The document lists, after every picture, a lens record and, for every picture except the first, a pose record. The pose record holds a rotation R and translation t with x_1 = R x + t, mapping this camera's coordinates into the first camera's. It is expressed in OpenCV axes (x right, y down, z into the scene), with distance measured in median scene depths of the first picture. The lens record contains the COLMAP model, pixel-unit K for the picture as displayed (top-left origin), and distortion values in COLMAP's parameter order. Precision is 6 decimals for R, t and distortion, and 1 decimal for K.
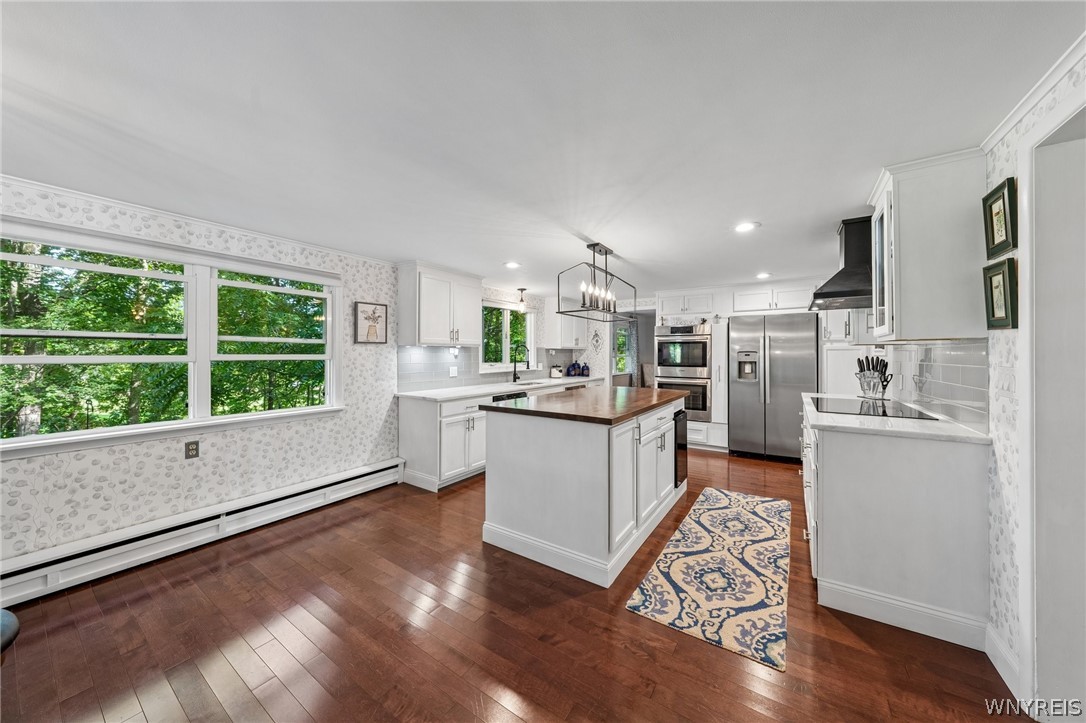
lens RADIAL K [[369.5, 0, 542.4], [0, 369.5, 354.2], [0, 0, 1]] dist [-0.002024, -0.000131]
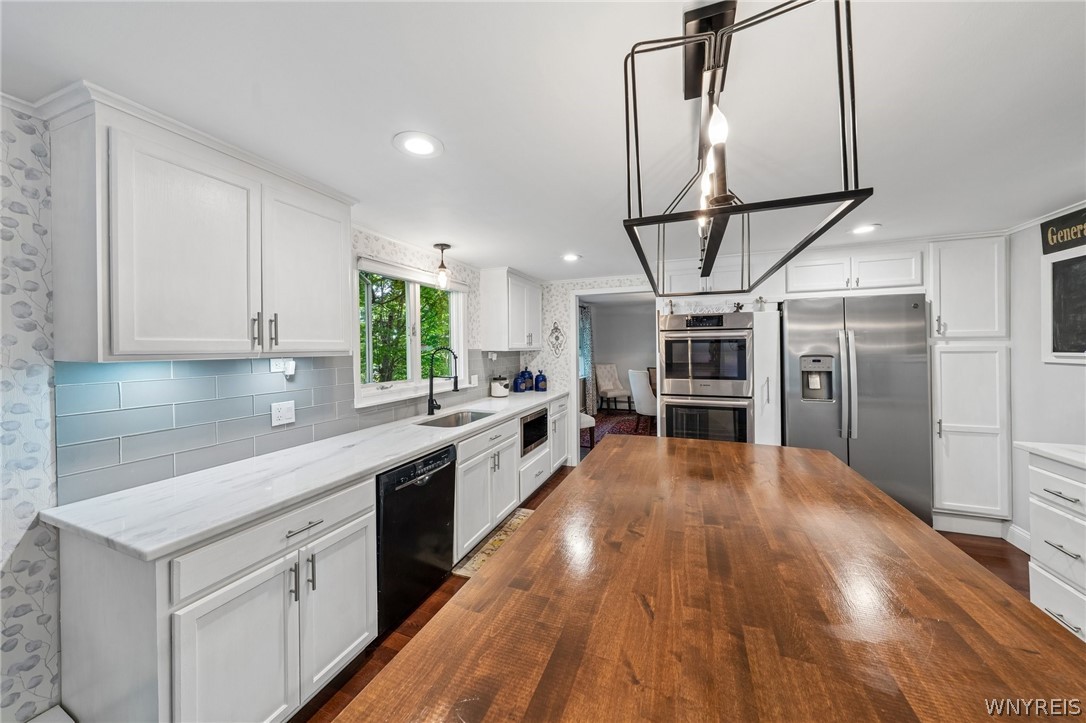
lens RADIAL K [[369.5, 0, 545.5], [0, 369.5, 349.3], [0, 0, 1]] dist [-0.002024, -0.000131]
pose [[0.975019, -0.012389, 0.221775, -0.029317], [0.011886, 0.999923, 0.003600, -0.021886], [-0.221803, -0.000874, 0.975091, 0.426186]]
